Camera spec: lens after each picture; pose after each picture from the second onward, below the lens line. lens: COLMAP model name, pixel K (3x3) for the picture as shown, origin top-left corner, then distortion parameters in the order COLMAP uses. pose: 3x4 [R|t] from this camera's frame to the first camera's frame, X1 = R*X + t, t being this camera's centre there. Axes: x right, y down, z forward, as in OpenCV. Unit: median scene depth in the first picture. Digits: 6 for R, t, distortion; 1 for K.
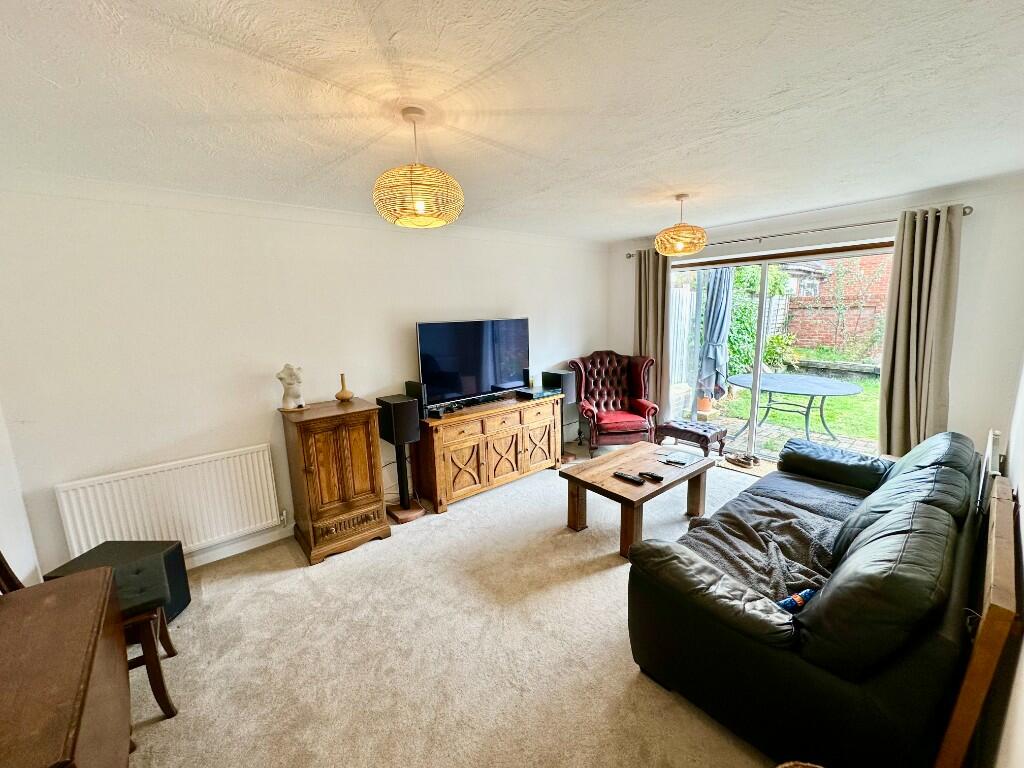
lens RADIAL K [[408.8, 0, 511.1], [0, 408.8, 383.6], [0, 0, 1]] dist [-0.002835, 0.001545]
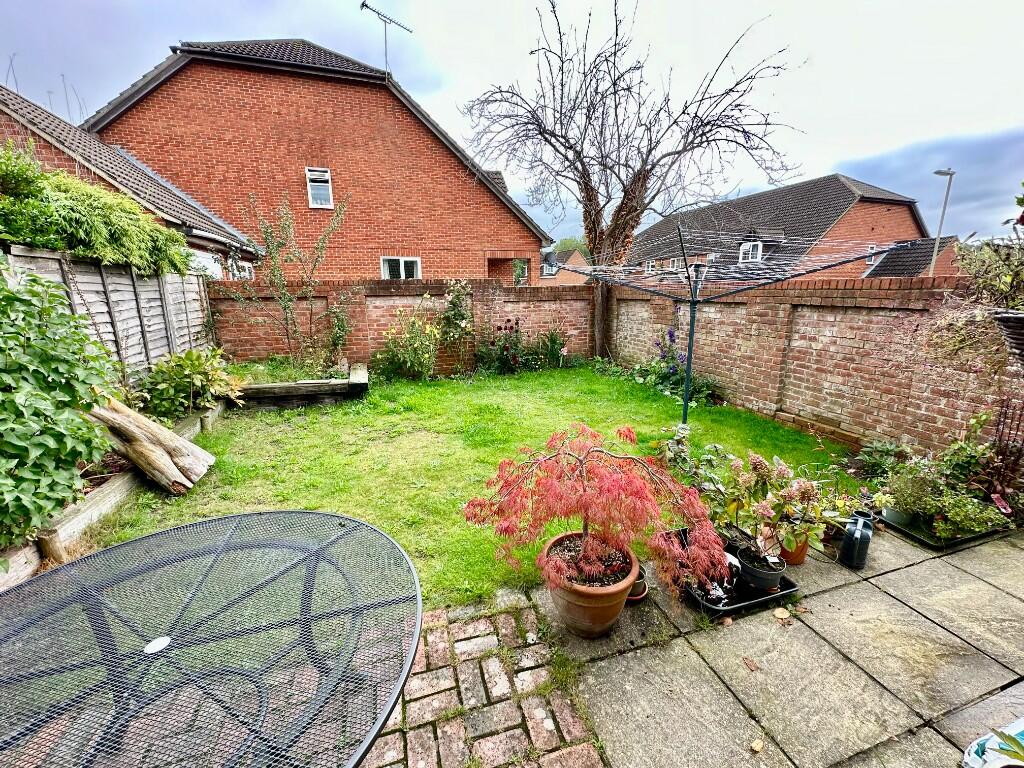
lens RADIAL K [[408.8, 0, 516.2], [0, 408.8, 382.3], [0, 0, 1]] dist [-0.002835, 0.001545]
pose [[0.385646, -0.183577, 0.904199, 0.965165], [0.164393, 0.977996, 0.128445, -0.225101], [-0.907883, 0.099110, 0.407339, 1.185725]]
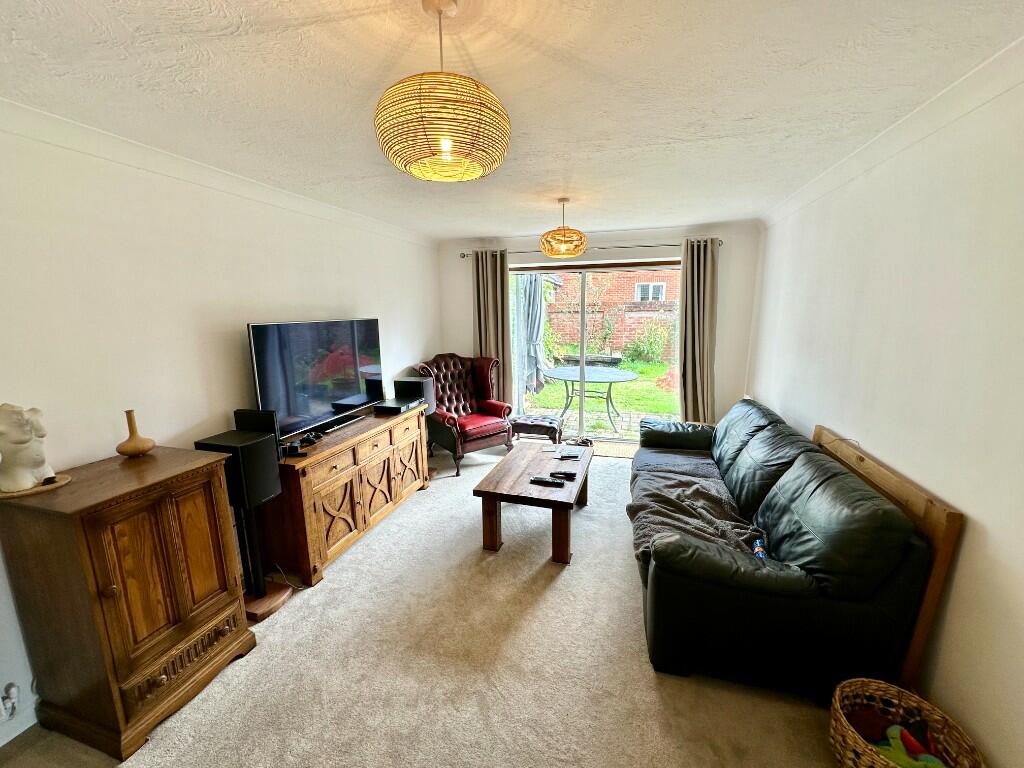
lens RADIAL K [[408.8, 0, 514.9], [0, 408.8, 383.1], [0, 0, 1]] dist [-0.002835, 0.001545]
pose [[0.831565, -0.084244, 0.549001, -0.257454], [0.089181, 0.995858, 0.017732, -0.023008], [-0.548221, 0.034215, 0.835633, 0.190788]]
